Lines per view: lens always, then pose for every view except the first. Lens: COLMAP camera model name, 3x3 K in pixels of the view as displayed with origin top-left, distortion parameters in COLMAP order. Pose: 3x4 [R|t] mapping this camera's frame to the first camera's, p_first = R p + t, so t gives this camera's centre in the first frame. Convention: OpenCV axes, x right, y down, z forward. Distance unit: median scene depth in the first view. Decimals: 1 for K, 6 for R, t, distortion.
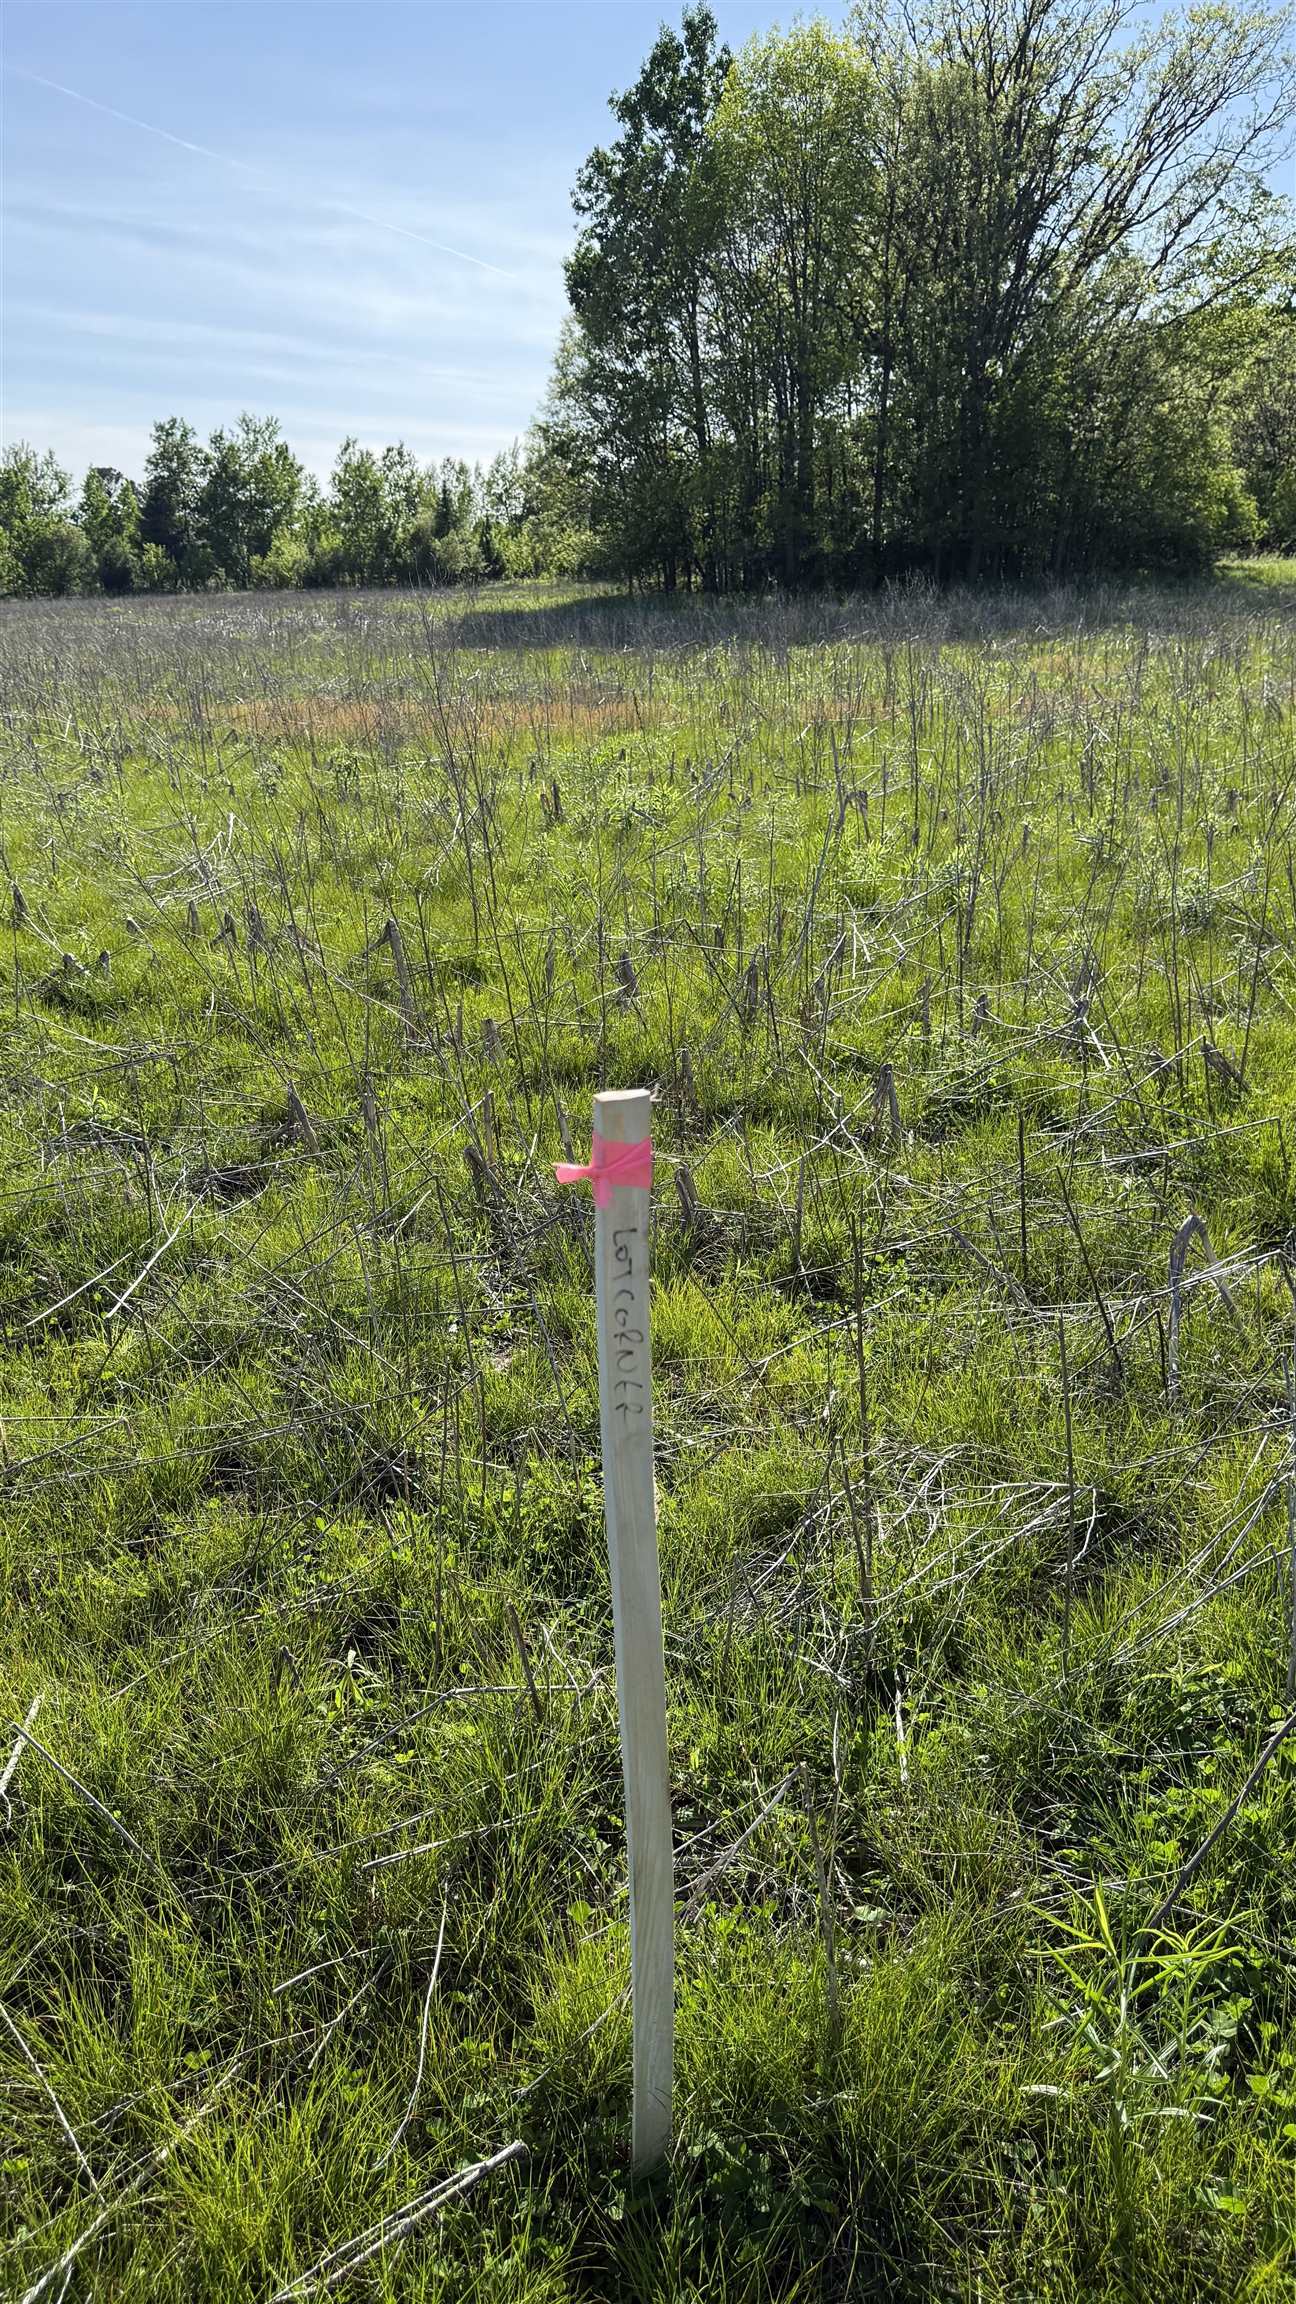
lens RADIAL K [[1603.0, 0, 650.0], [0, 1603.0, 1137.9], [0, 0, 1]] dist [0.011852, -0.022595]
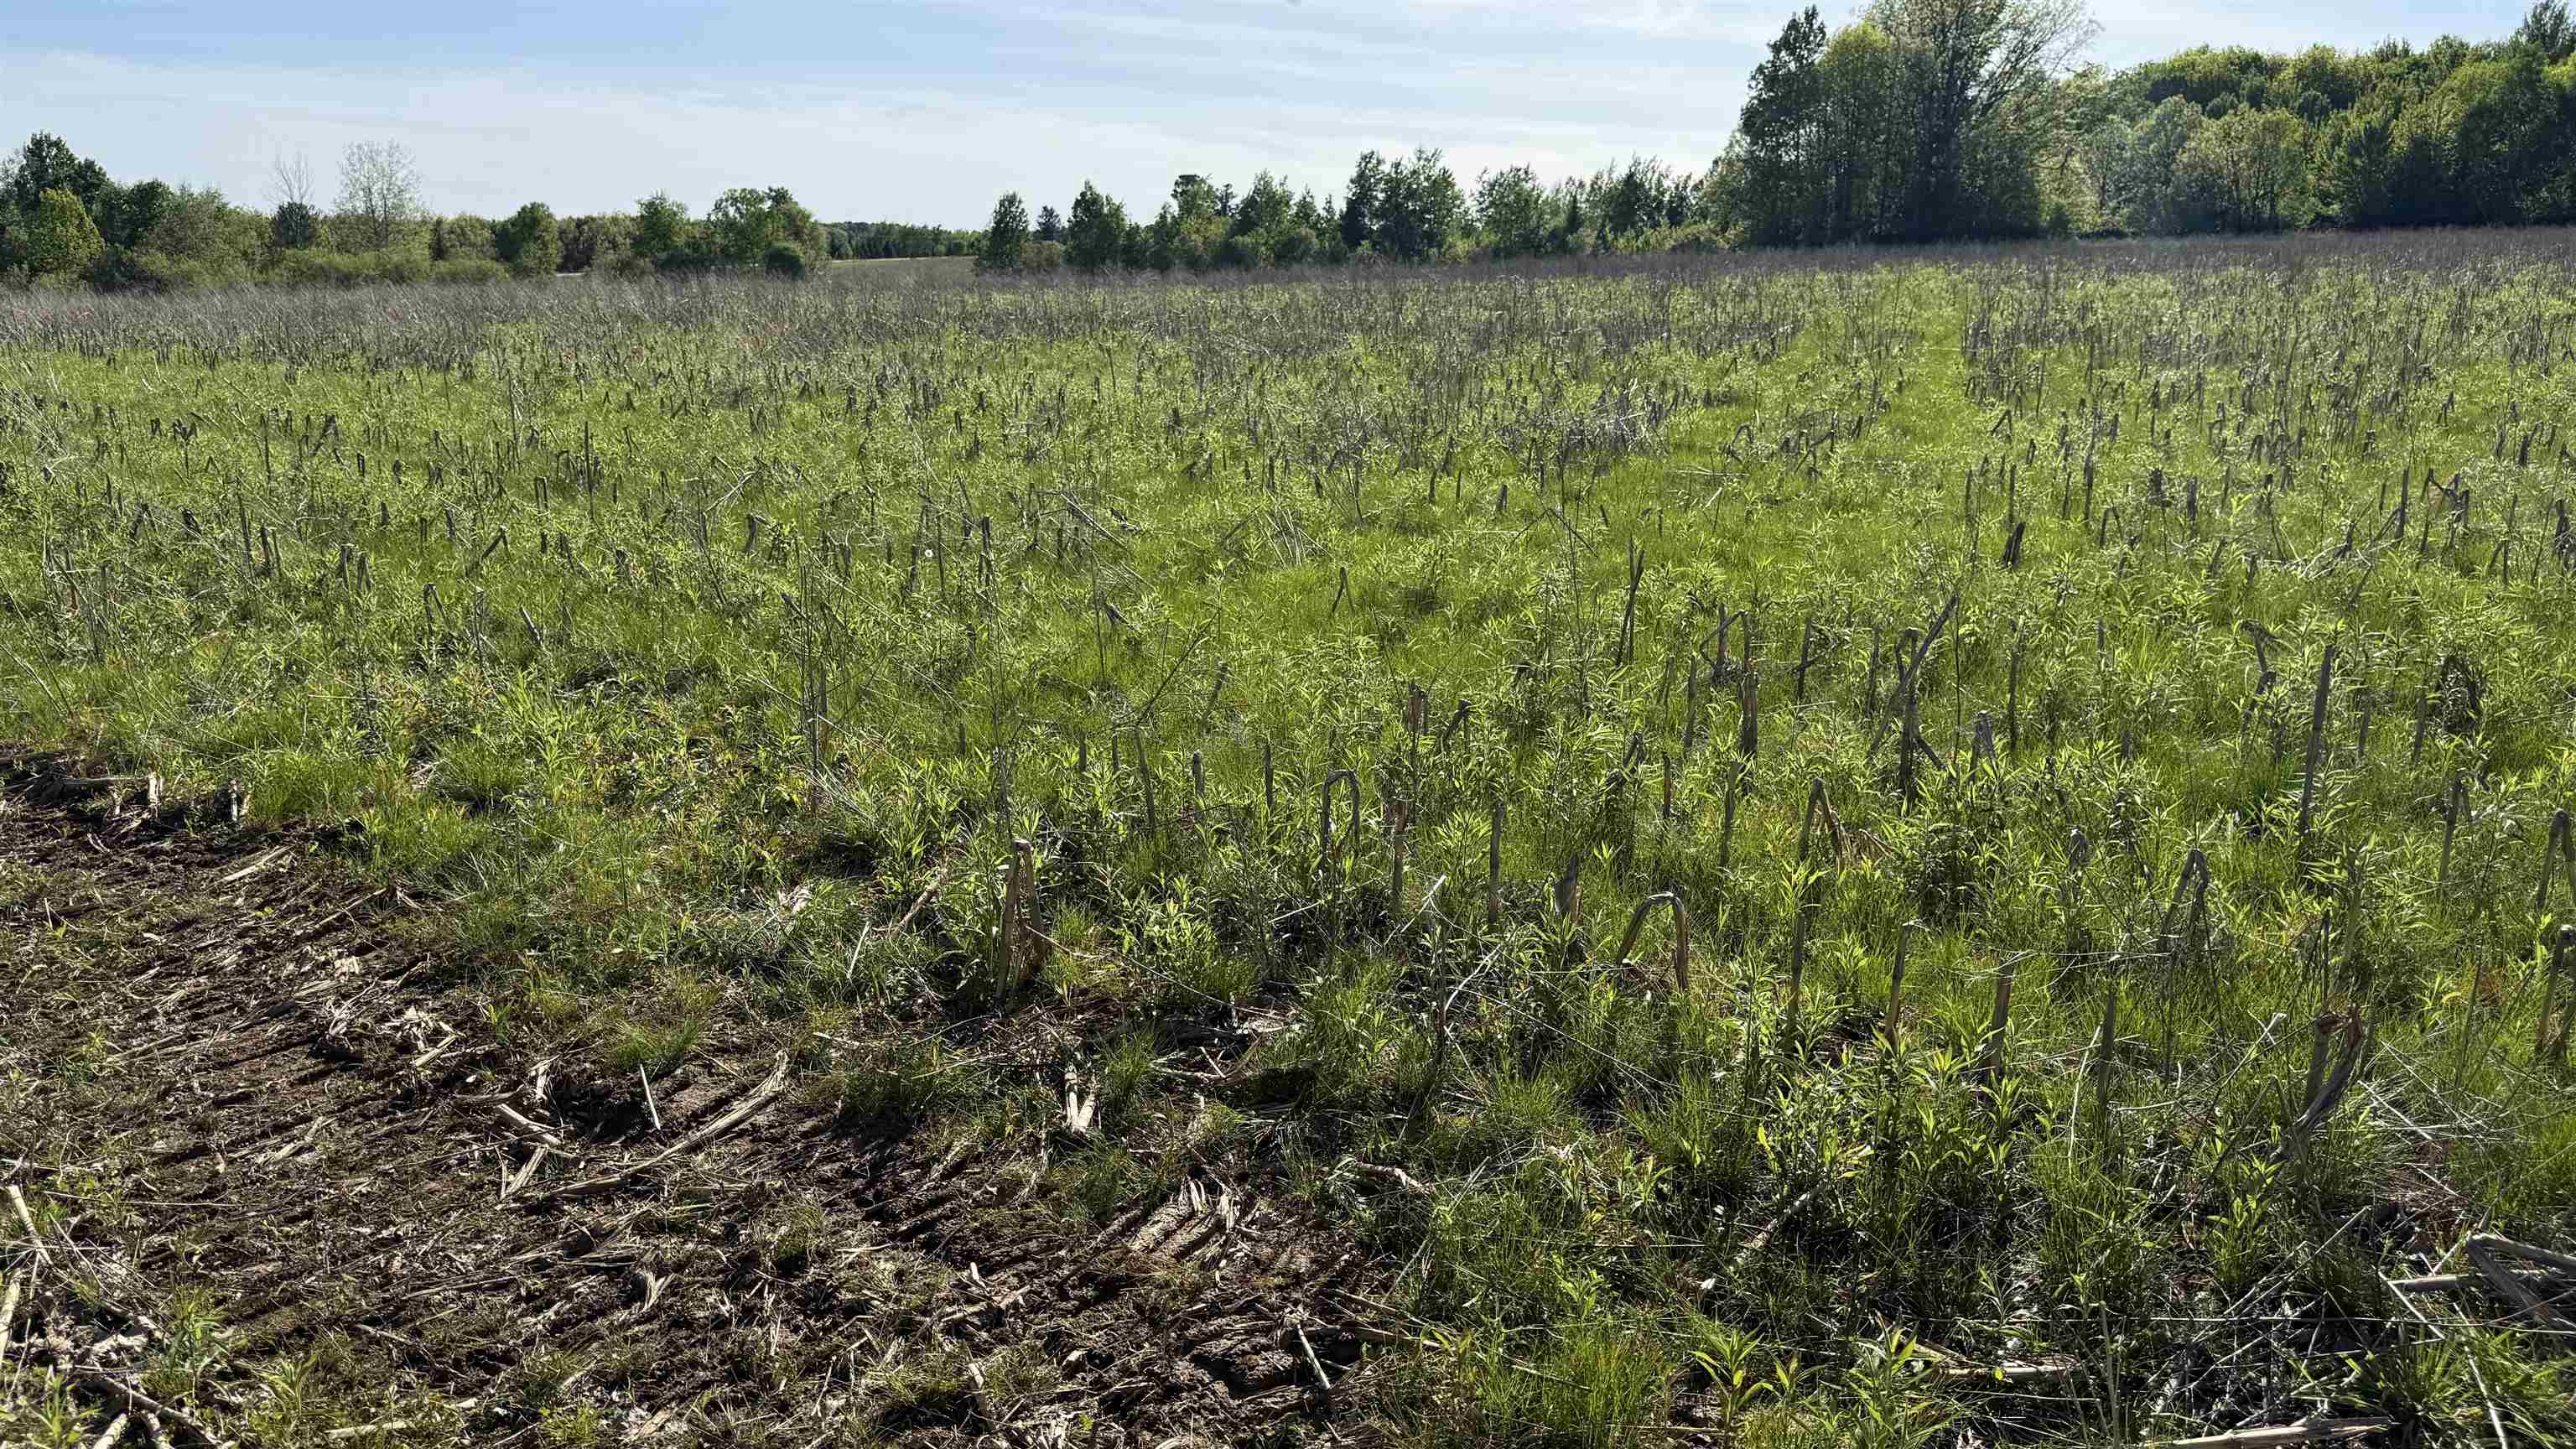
lens RADIAL K [[1792.3, 0, 1295.1], [0, 1792.3, 724.1], [0, 0, 1]] dist [0.011852, -0.022595]
pose [[0.978158, 0.035969, -0.204728, -0.048848], [-0.053960, 0.995089, -0.082986, 0.212570], [0.200738, 0.092221, 0.975295, -0.587440]]
